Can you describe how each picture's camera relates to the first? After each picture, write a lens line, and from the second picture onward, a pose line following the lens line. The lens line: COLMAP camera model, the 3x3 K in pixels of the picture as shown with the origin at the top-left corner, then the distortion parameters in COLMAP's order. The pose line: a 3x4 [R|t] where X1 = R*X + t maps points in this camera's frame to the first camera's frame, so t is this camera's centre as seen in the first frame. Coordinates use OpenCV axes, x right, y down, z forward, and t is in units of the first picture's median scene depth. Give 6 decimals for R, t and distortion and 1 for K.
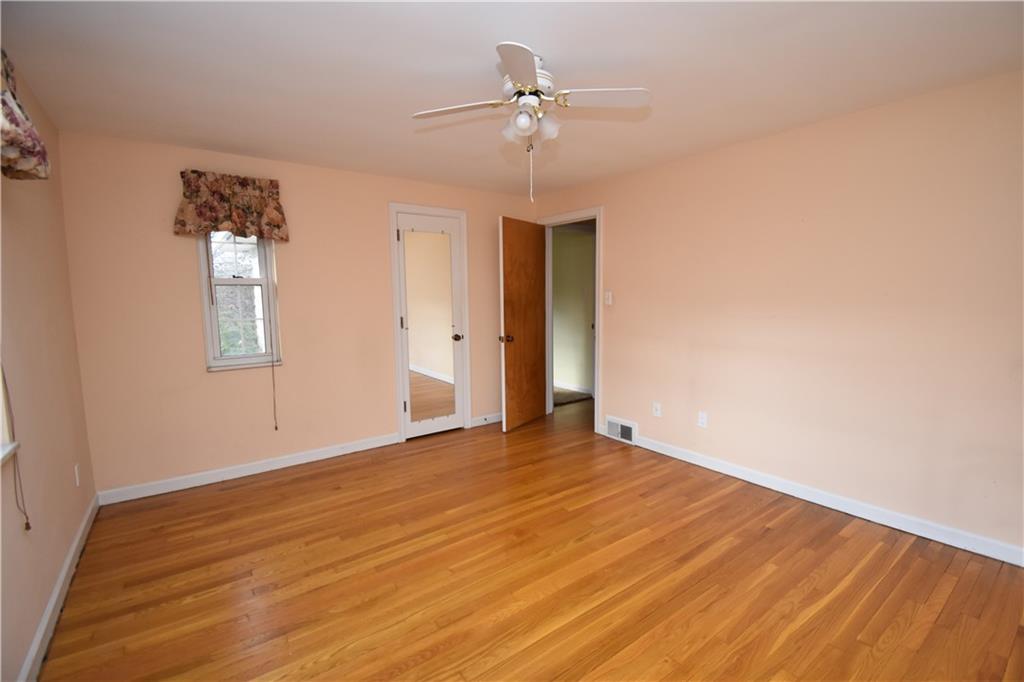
lens RADIAL K [[455.5, 0, 516.1], [0, 455.5, 336.5], [0, 0, 1]] dist [0.002308, -0.000428]
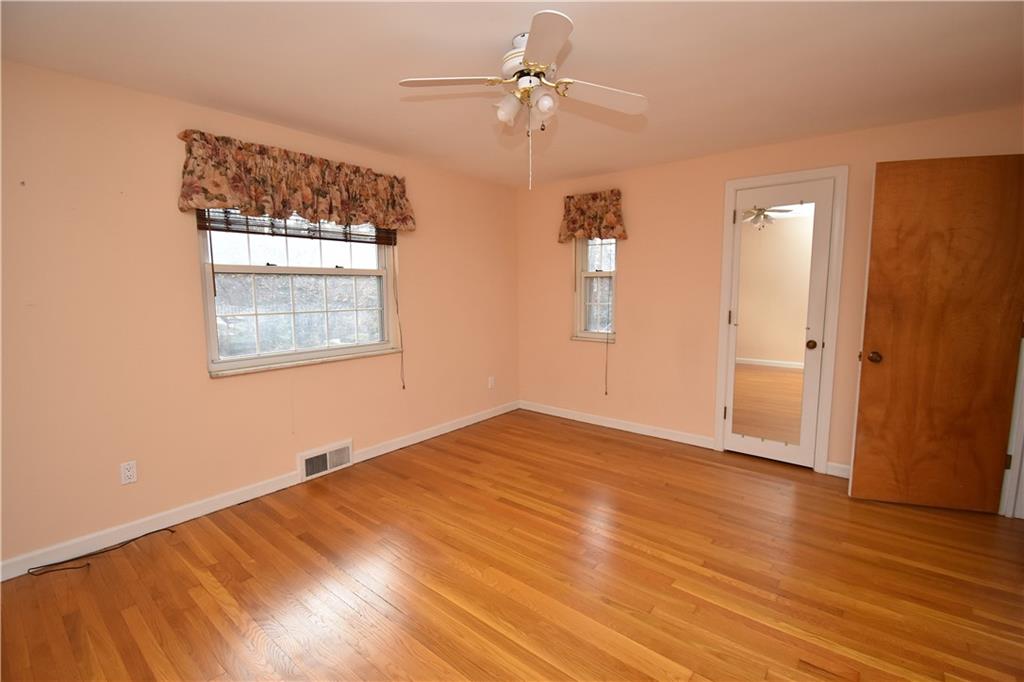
lens RADIAL K [[455.5, 0, 516.1], [0, 455.5, 336.5], [0, 0, 1]] dist [0.002308, -0.000428]
pose [[0.244087, 0.118334, -0.962506, 0.631215], [-0.090526, 0.990973, 0.098877, -0.055116], [0.965519, 0.062997, 0.252596, 0.486784]]
